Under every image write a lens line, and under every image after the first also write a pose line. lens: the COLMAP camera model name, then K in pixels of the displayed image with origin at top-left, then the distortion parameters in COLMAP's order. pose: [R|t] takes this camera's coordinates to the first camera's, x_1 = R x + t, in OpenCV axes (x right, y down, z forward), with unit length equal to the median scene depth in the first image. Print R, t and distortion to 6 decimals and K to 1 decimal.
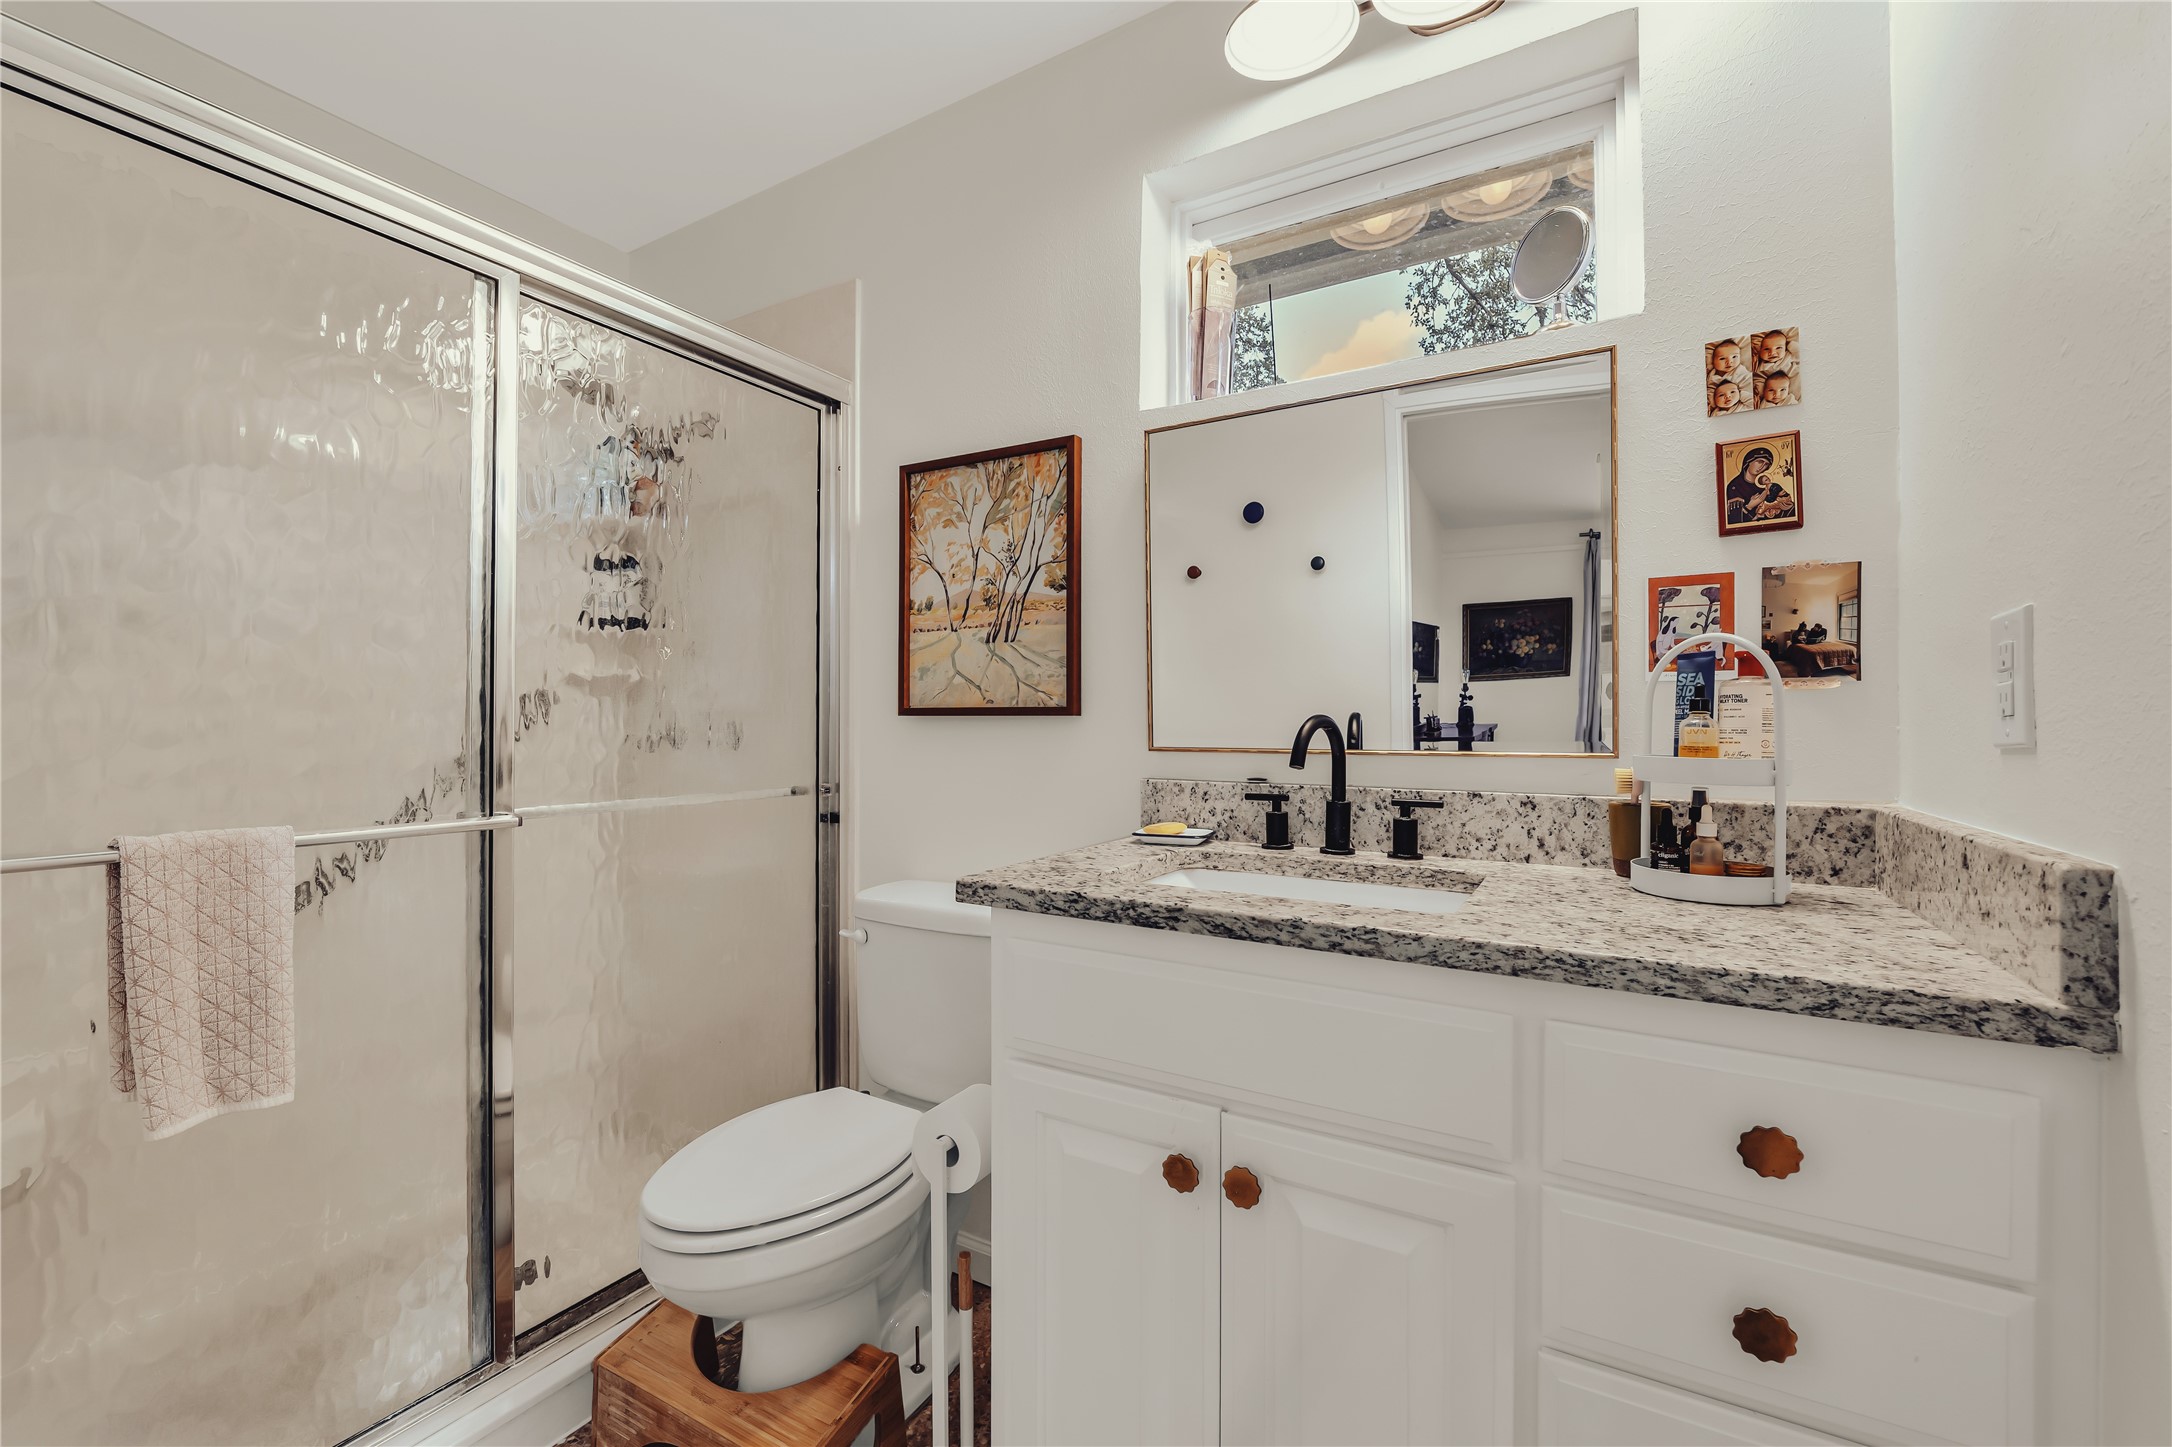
lens RADIAL K [[907.0, 0, 1081.1], [0, 907.0, 719.3], [0, 0, 1]] dist [-0.010440, 0.000201]
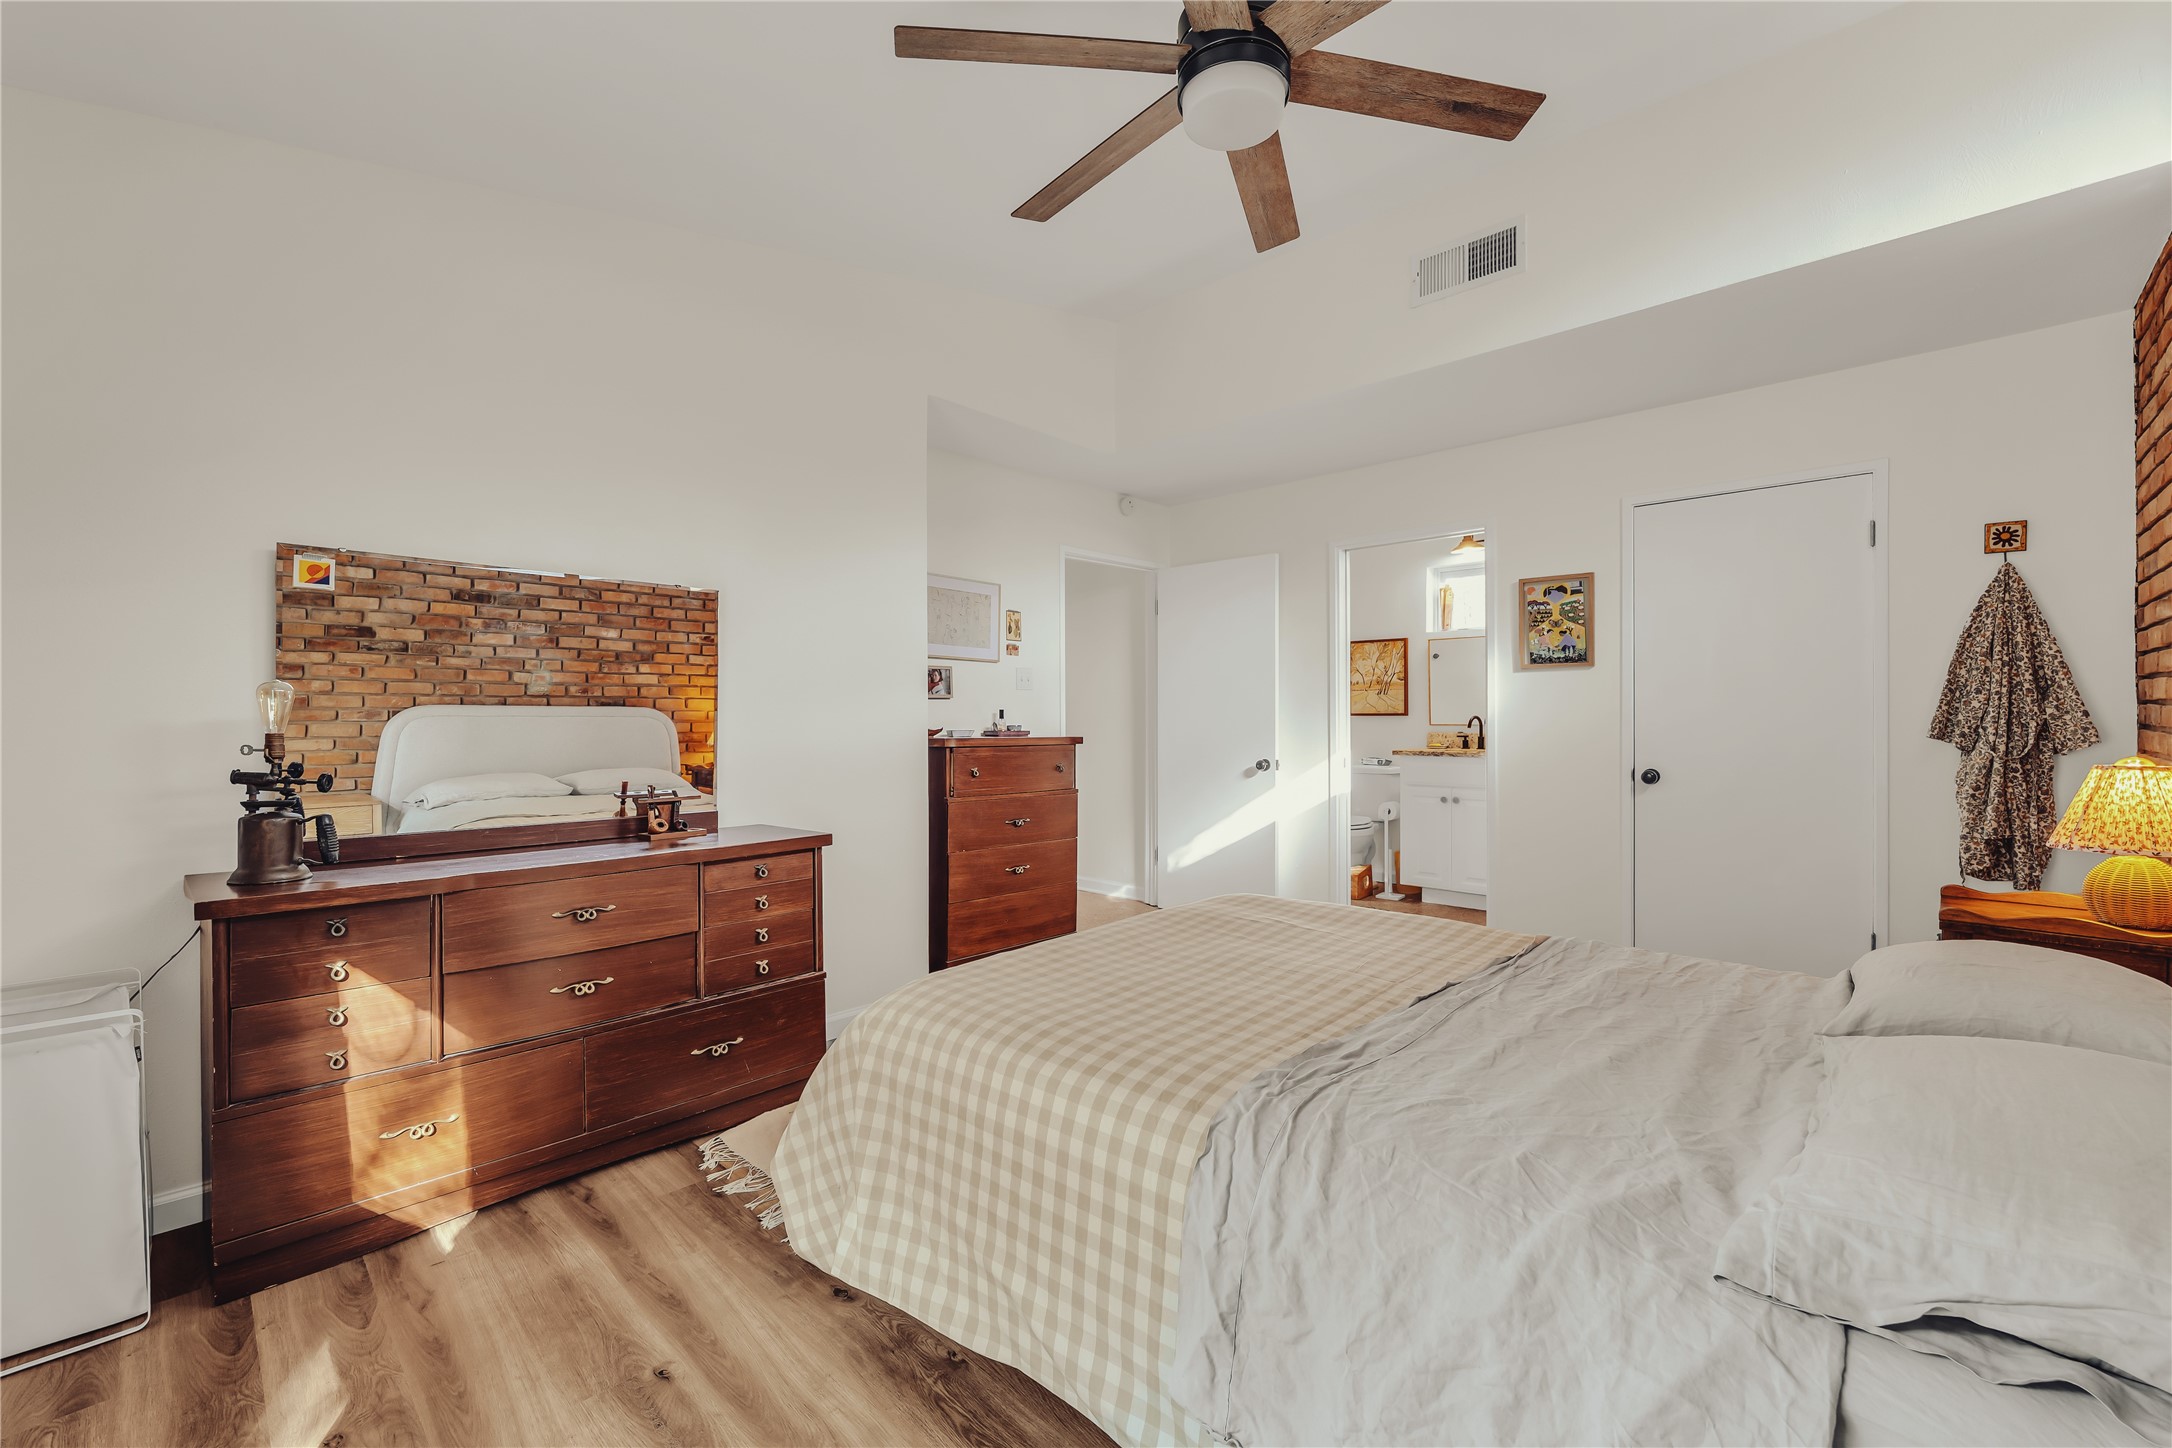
lens RADIAL K [[907.0, 0, 1087.8], [0, 907.0, 725.1], [0, 0, 1]] dist [-0.010440, 0.000201]
pose [[0.976637, 0.003143, -0.214872, -0.466432], [-0.001890, 0.999980, 0.006037, 0.012854], [0.214887, -0.005490, 0.976624, -2.745384]]
